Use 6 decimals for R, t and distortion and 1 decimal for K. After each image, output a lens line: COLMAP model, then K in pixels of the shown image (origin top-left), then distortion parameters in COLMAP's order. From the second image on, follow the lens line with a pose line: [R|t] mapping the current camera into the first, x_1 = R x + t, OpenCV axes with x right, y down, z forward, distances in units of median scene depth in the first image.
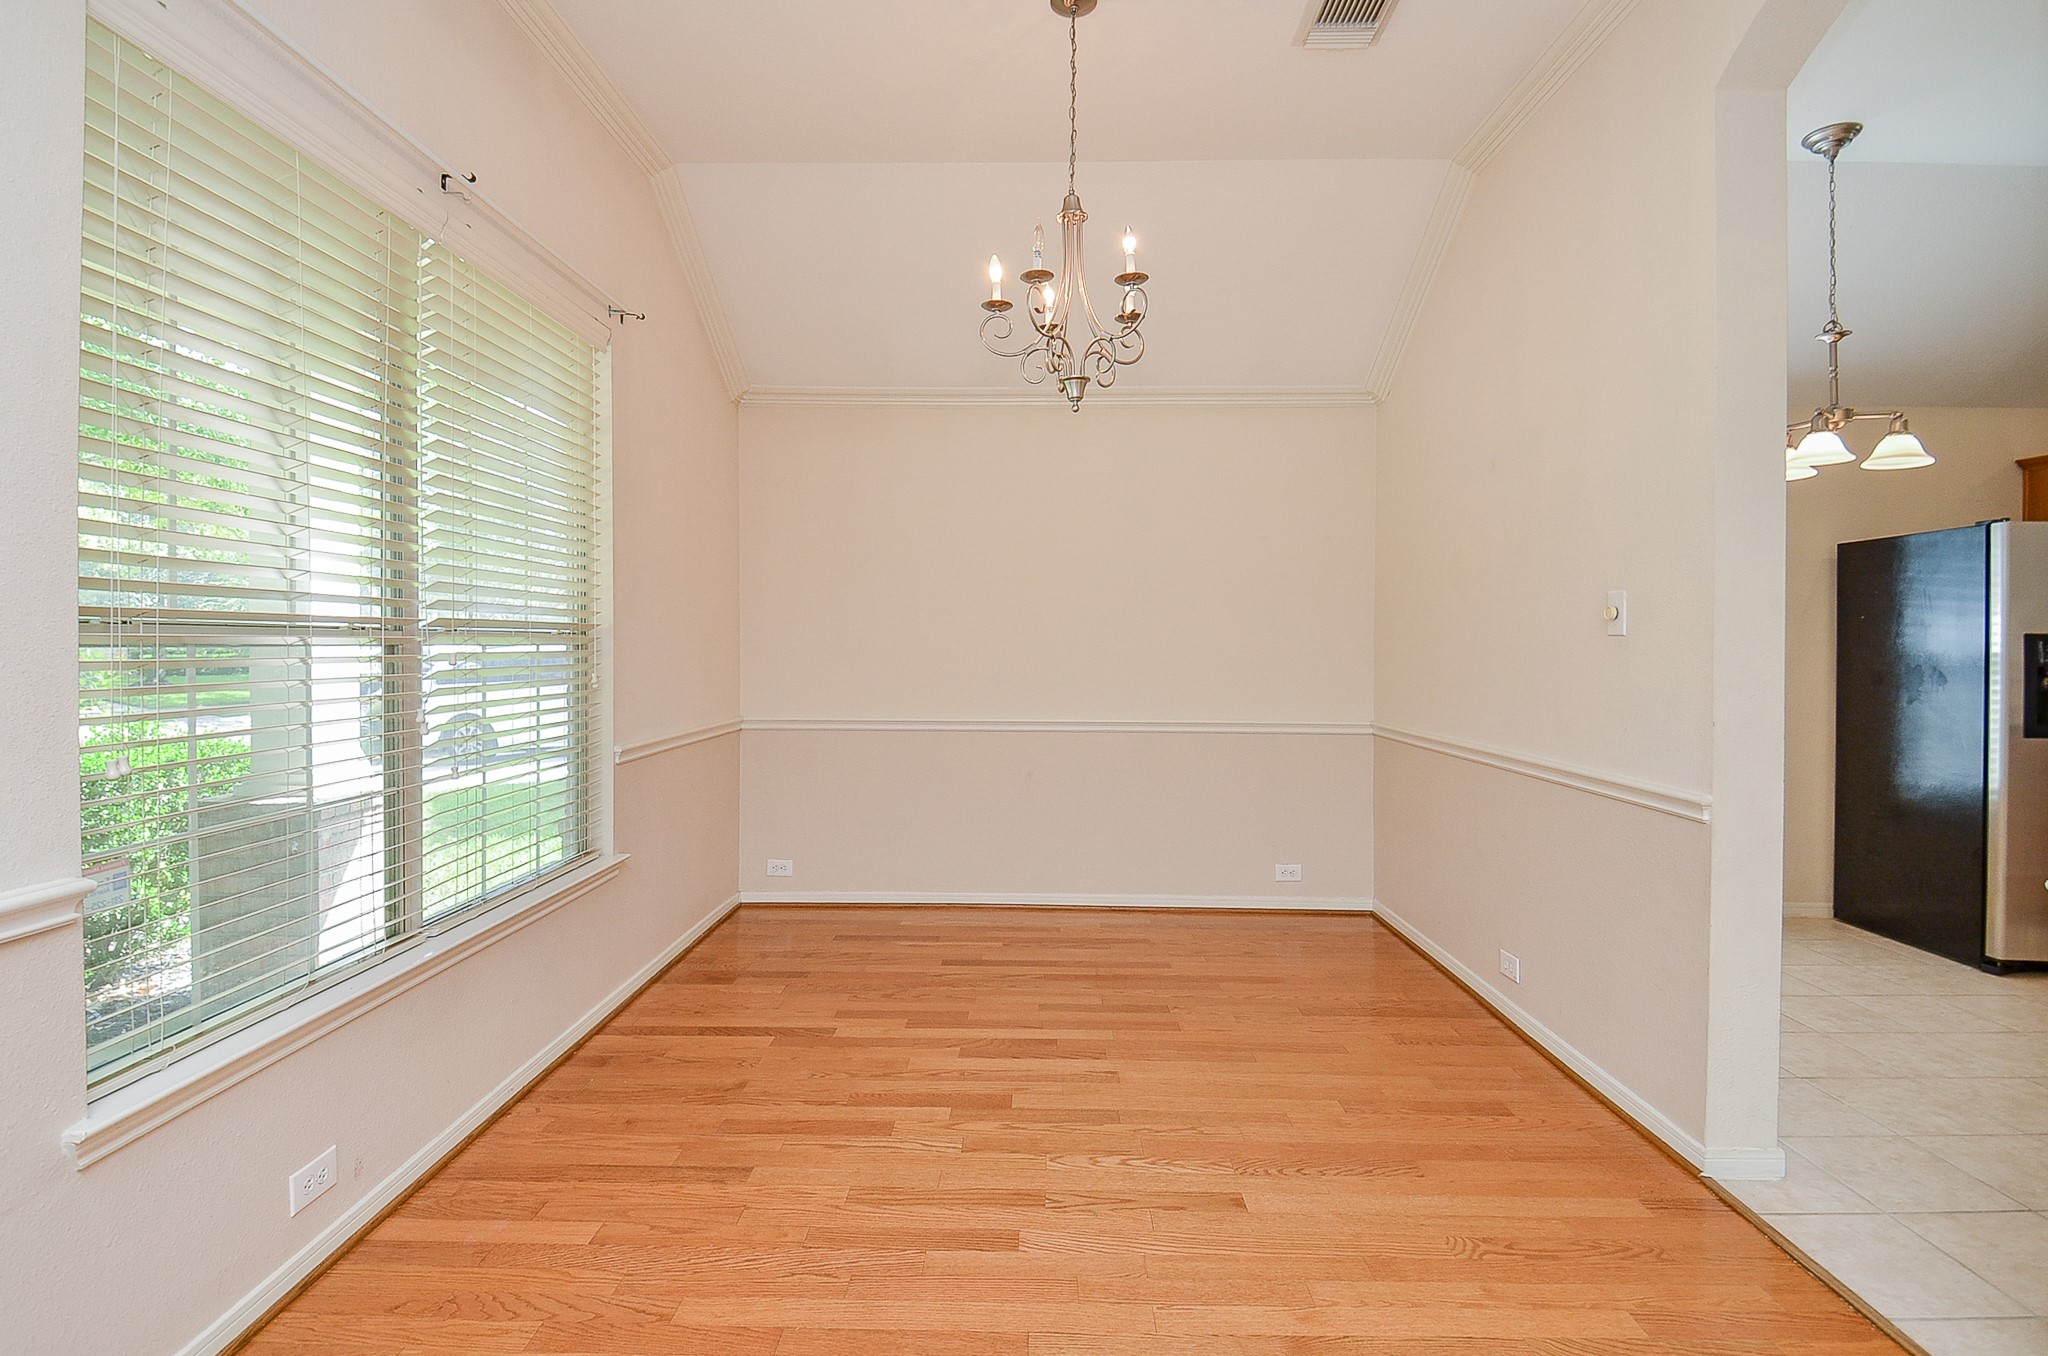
lens RADIAL K [[924.1, 0, 1002.4], [0, 924.1, 654.1], [0, 0, 1]] dist [0.033213, -0.035054]
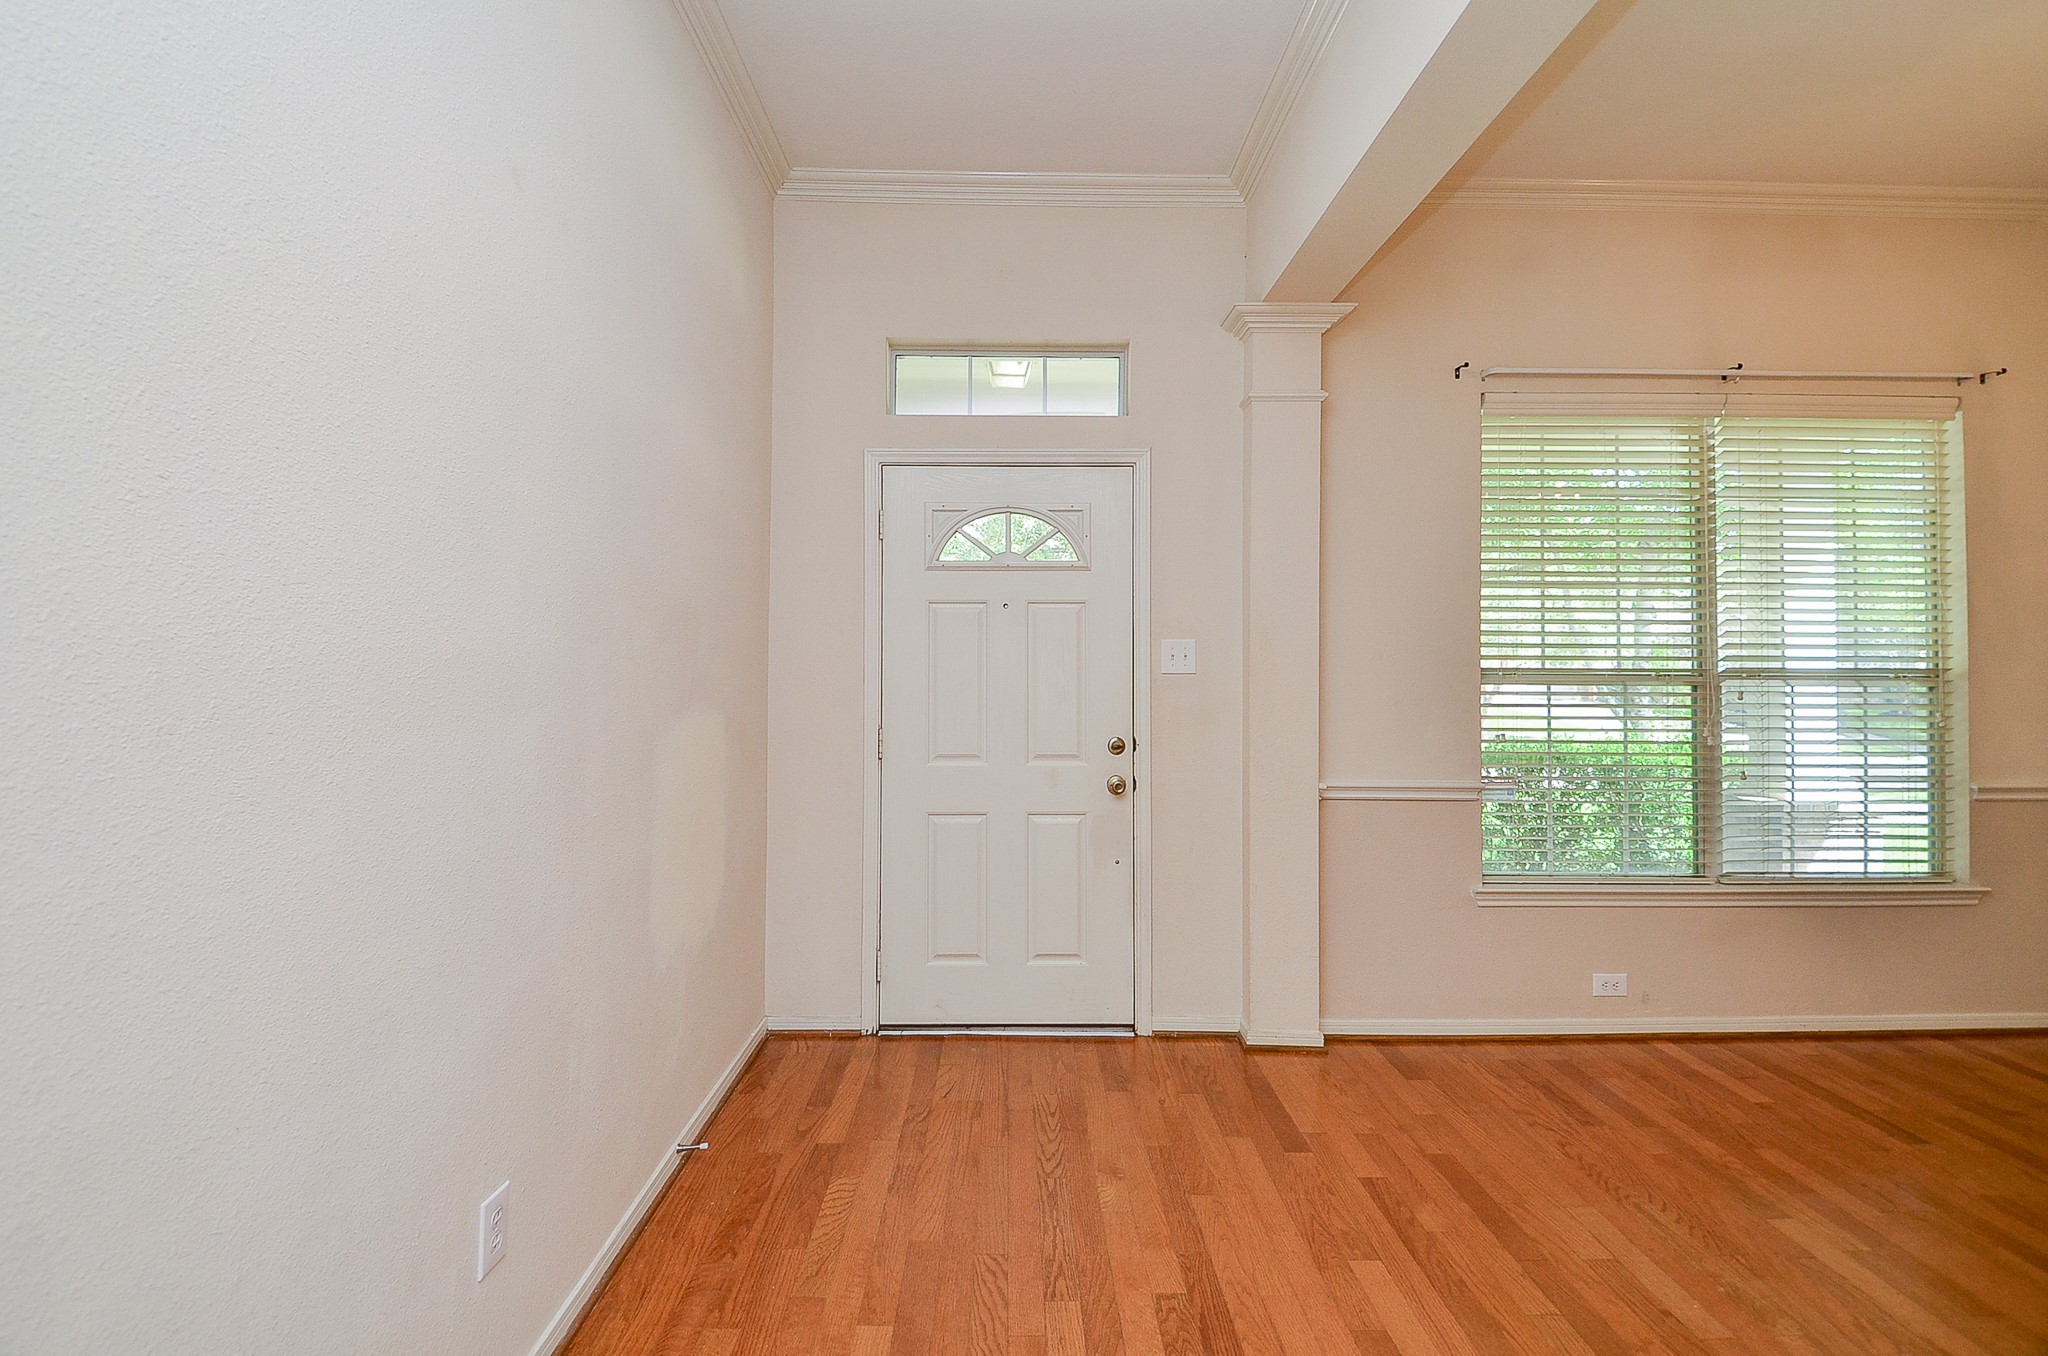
lens RADIAL K [[909.5, 0, 1021.2], [0, 909.5, 665.9], [0, 0, 1]] dist [0.025996, -0.025114]
pose [[0.022171, -0.016829, -0.999613, 0.654387], [-0.016310, 0.999719, -0.017192, 0.001377], [0.999621, 0.016685, 0.021890, -0.119458]]
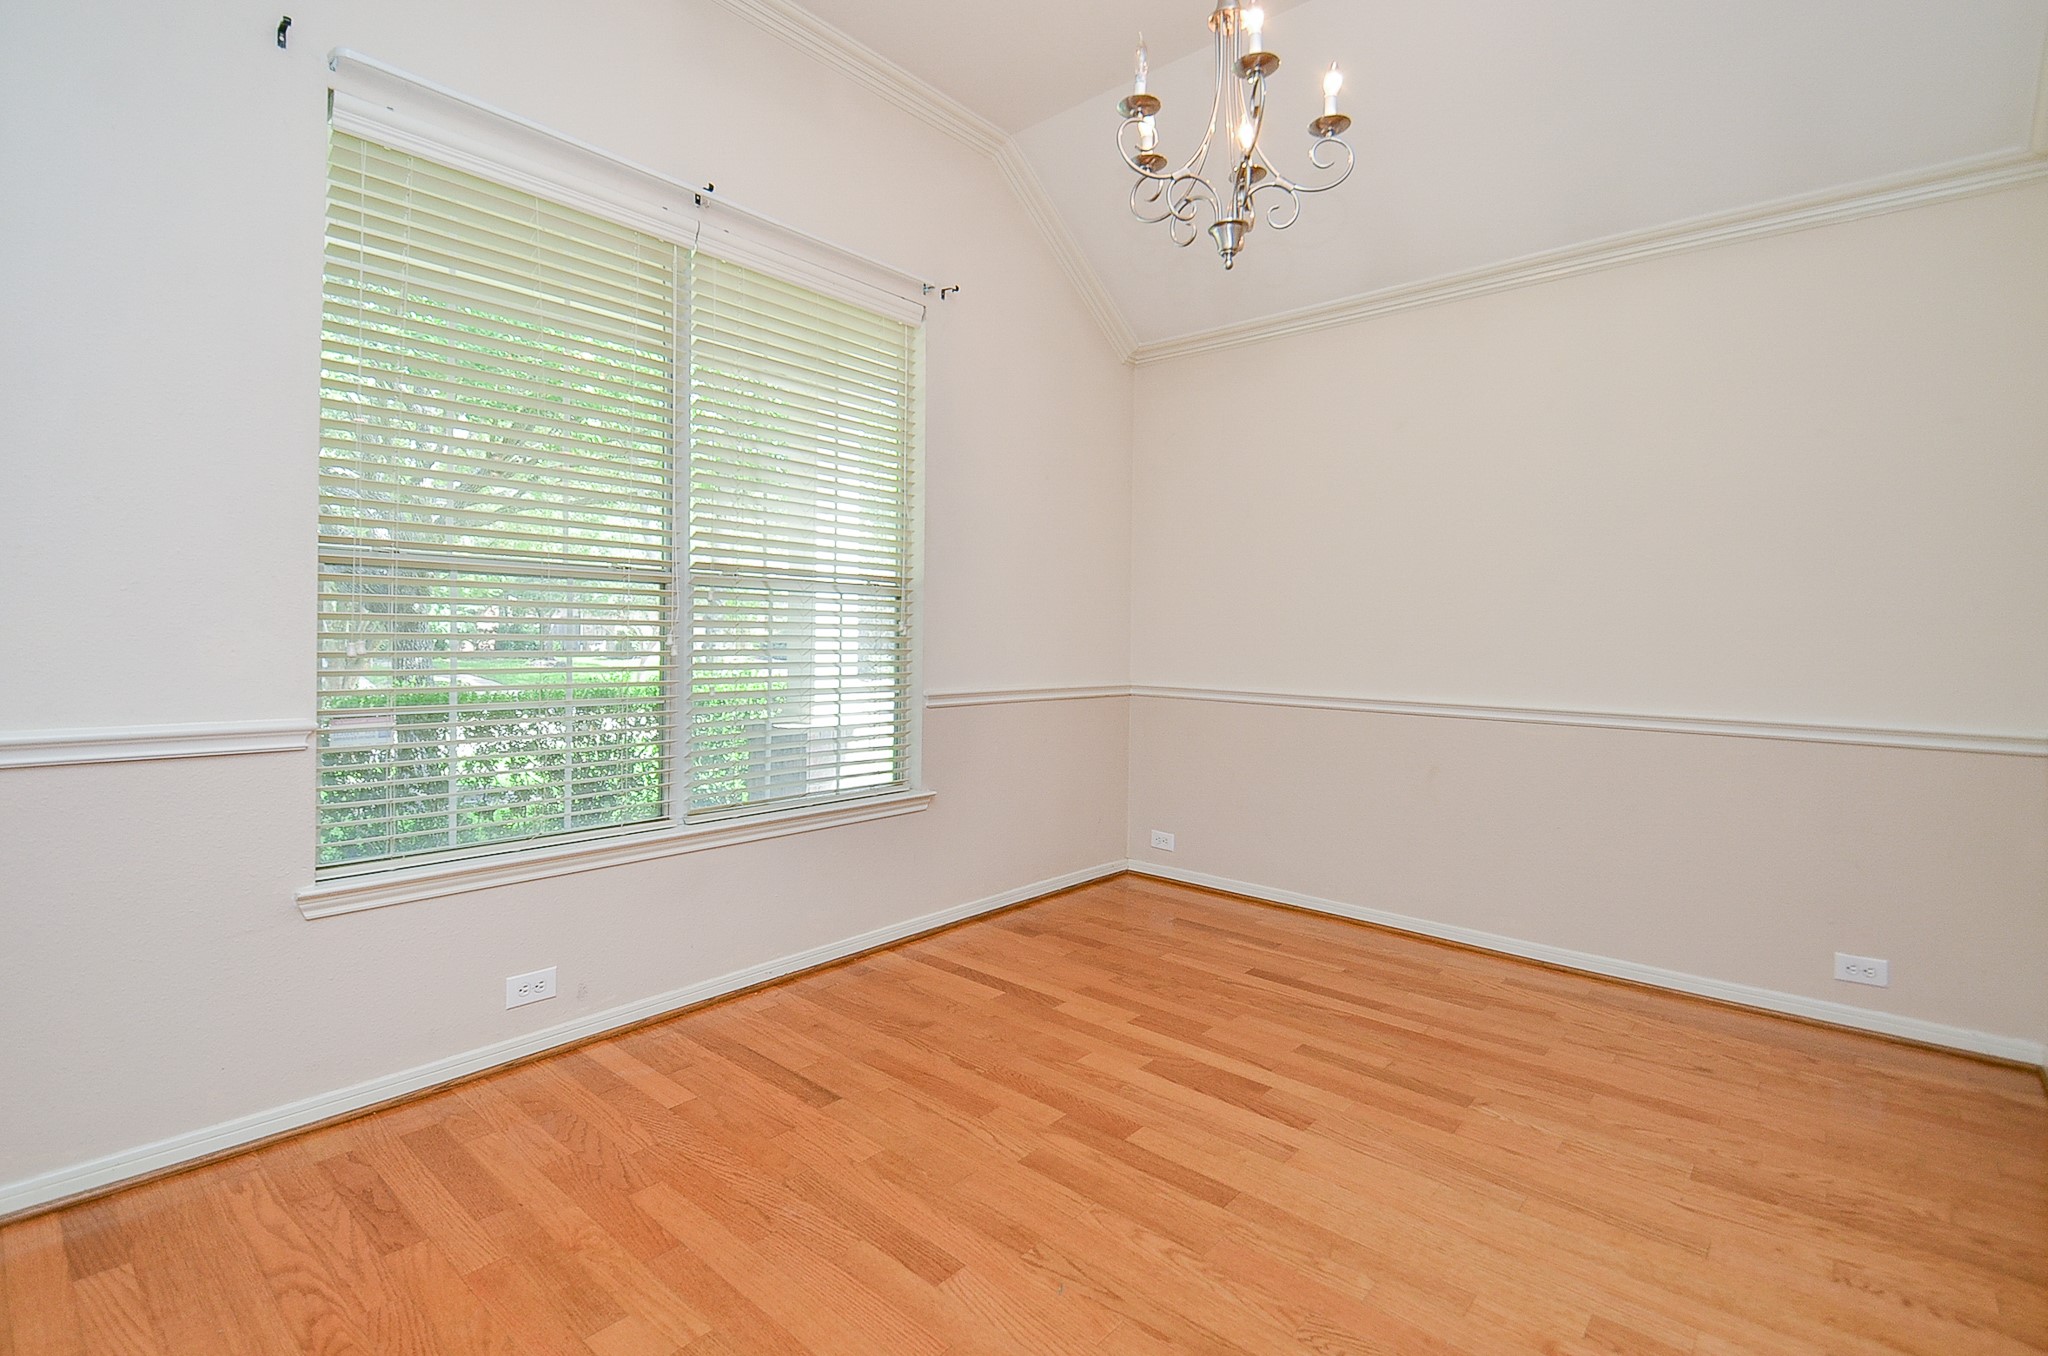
lens RADIAL K [[923.5, 0, 1068.6], [0, 923.5, 642.9], [0, 0, 1]] dist [0.048649, -0.043620]
pose [[0.778506, 0.009936, -0.627558, 0.427330], [-0.018853, 0.999794, -0.007559, 0.053917], [0.627354, 0.017716, 0.778533, 0.289624]]
